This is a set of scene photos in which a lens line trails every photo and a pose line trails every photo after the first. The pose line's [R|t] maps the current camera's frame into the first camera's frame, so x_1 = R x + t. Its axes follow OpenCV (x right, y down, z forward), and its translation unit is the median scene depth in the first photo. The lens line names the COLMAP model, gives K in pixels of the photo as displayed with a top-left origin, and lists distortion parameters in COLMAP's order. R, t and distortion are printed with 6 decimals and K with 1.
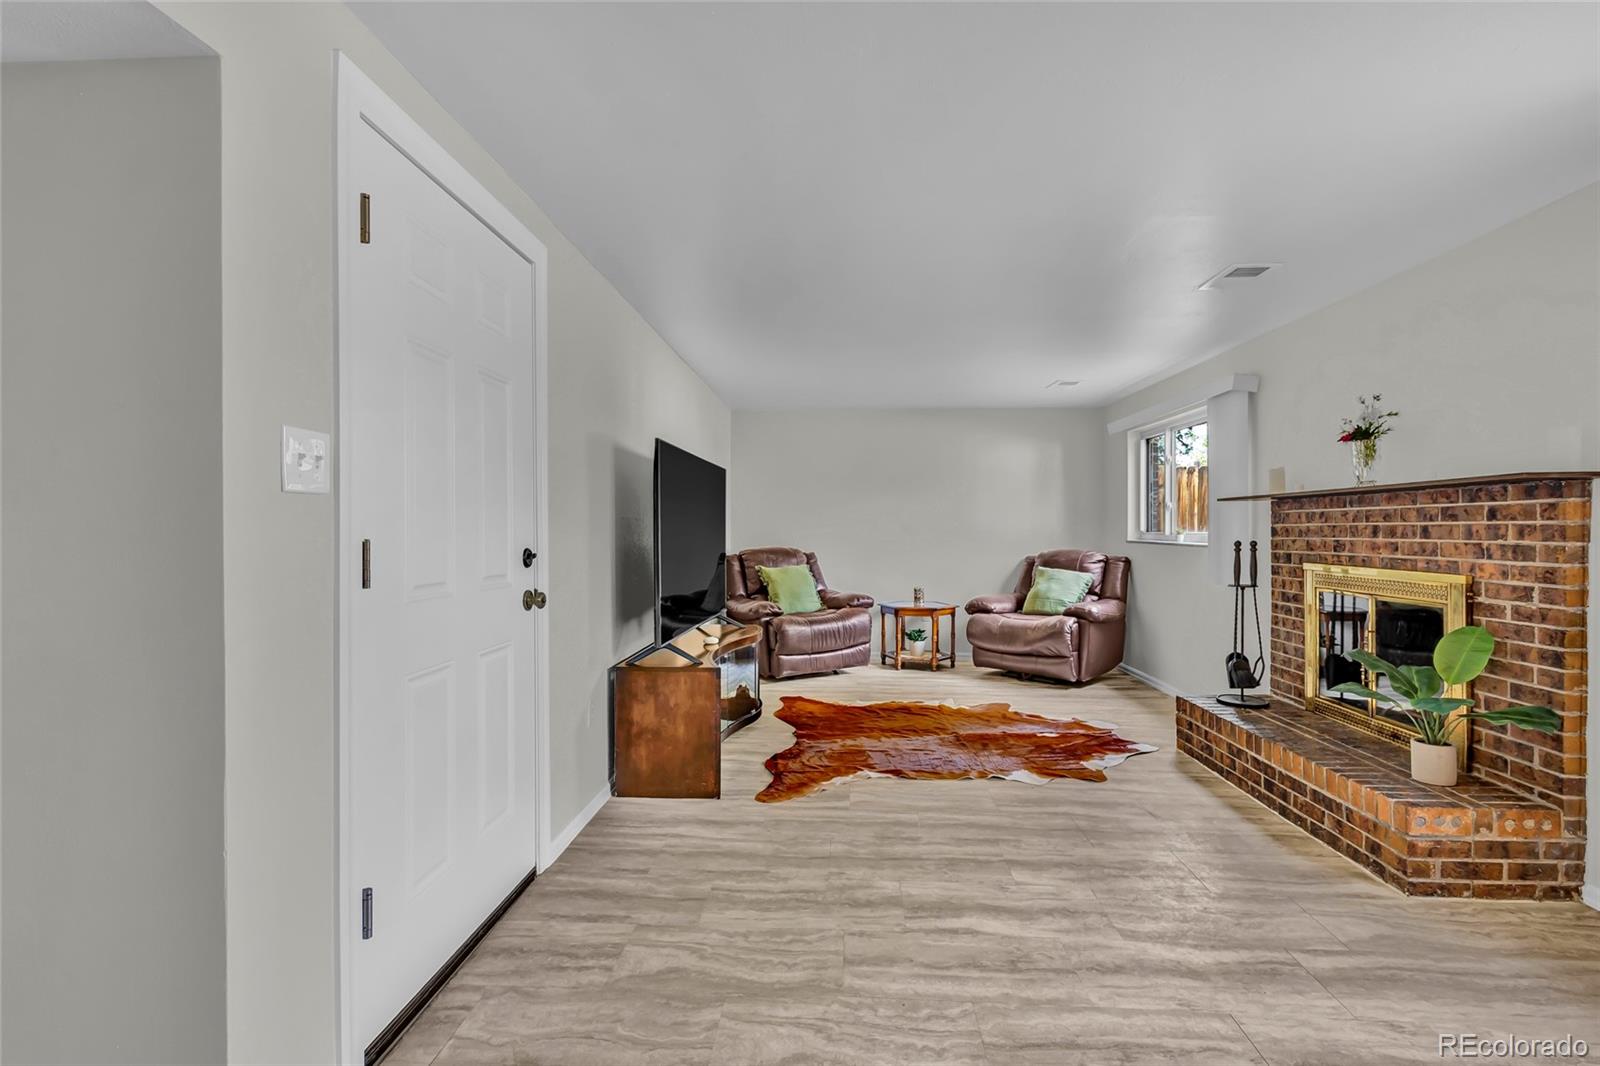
lens RADIAL K [[748.3, 0, 797.1], [0, 748.3, 535.0], [0, 0, 1]] dist [0.002388, 0.000030]
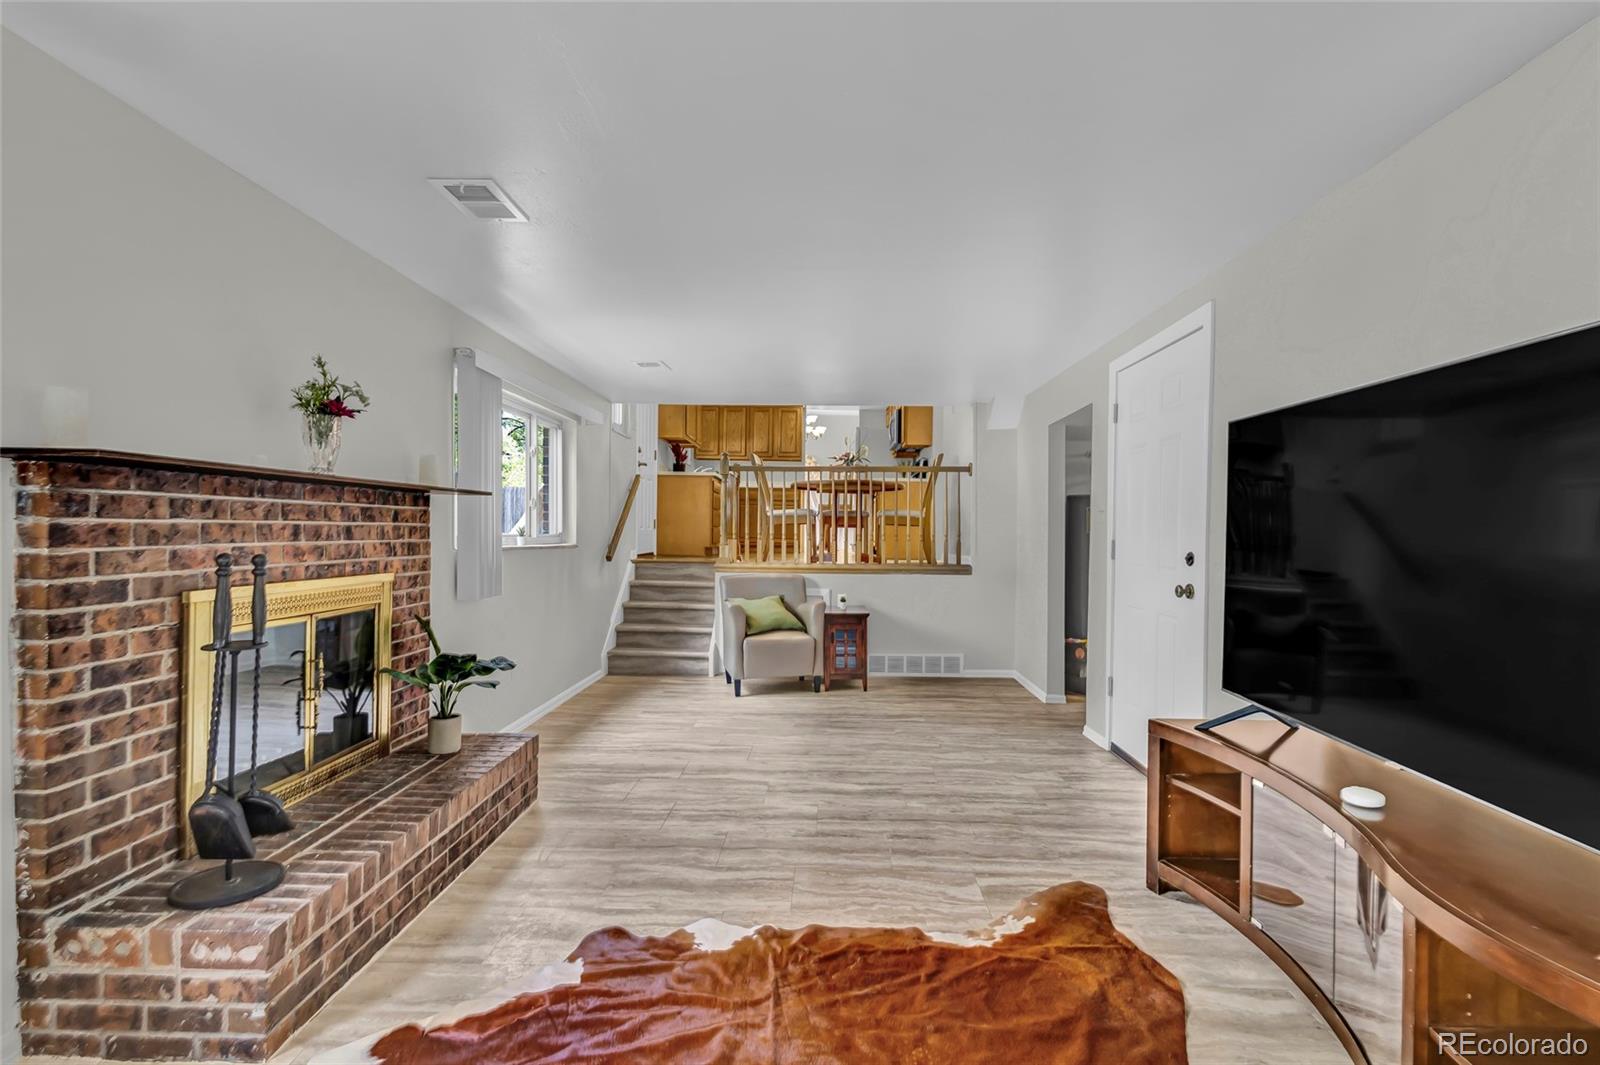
lens RADIAL K [[748.3, 0, 803.9], [0, 748.3, 533.1], [0, 0, 1]] dist [0.002388, 0.000030]
pose [[-0.999186, -0.010368, -0.038974, 0.296770], [-0.010794, 0.999884, 0.010739, -0.018489], [0.038858, 0.011151, -0.999183, 1.834246]]
